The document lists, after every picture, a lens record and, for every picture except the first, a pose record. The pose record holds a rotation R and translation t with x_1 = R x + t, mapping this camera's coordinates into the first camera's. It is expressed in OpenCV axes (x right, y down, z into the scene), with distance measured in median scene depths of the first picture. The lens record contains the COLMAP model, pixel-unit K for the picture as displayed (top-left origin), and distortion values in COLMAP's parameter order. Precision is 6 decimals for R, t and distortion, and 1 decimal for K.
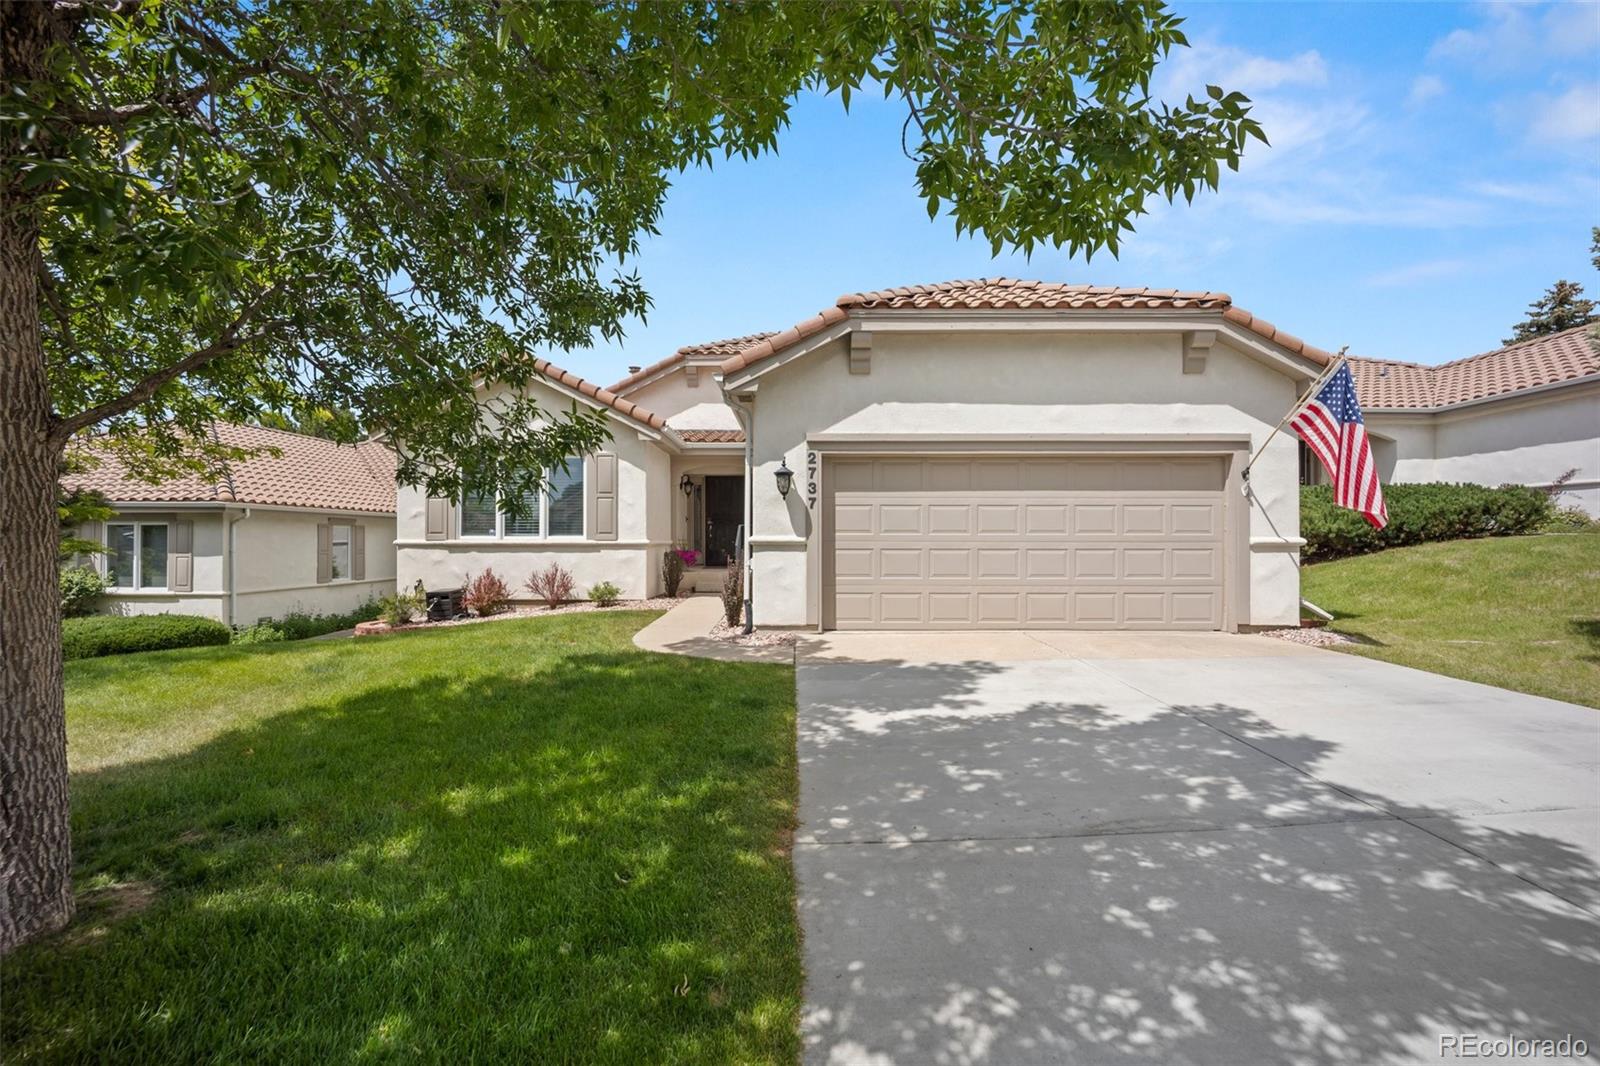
lens RADIAL K [[661.9, 0, 796.4], [0, 661.9, 538.1], [0, 0, 1]] dist [-0.021083, -0.000142]
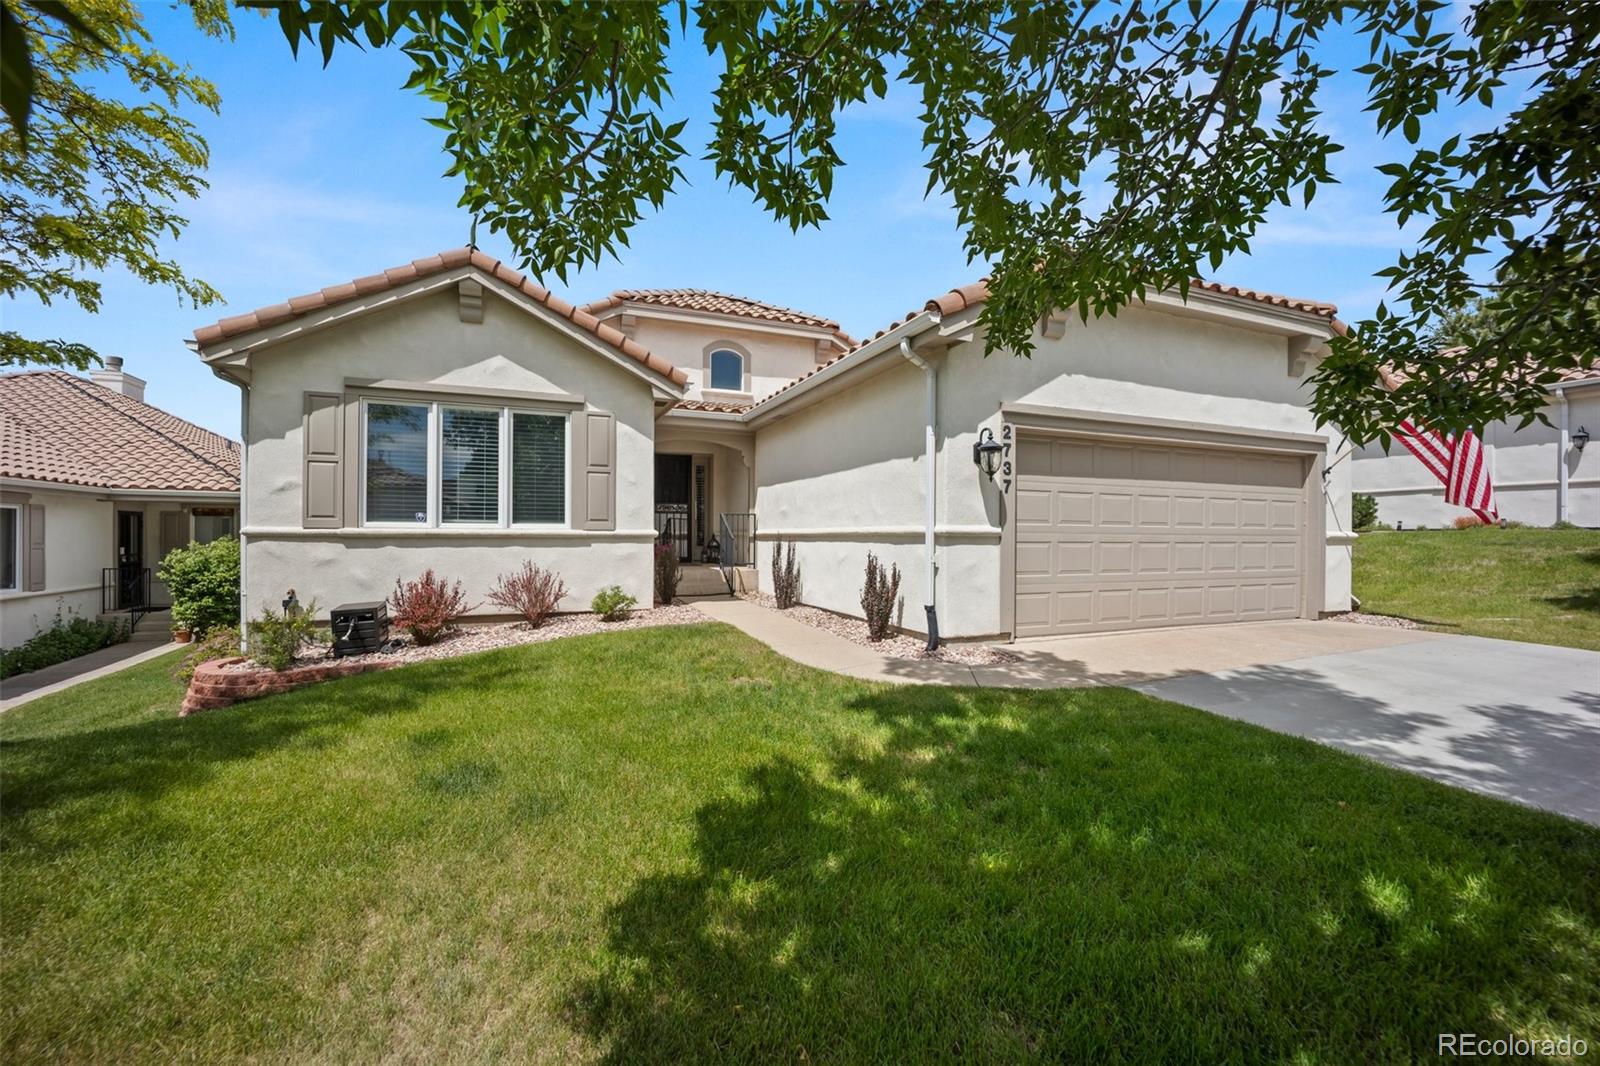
lens RADIAL K [[661.9, 0, 802.2], [0, 661.9, 533.7], [0, 0, 1]] dist [-0.021083, -0.000142]
pose [[0.919889, 0.006038, 0.392131, -0.522405], [-0.006811, 0.999977, 0.000580, 0.007317], [-0.392119, -0.003204, 0.919909, 0.332218]]
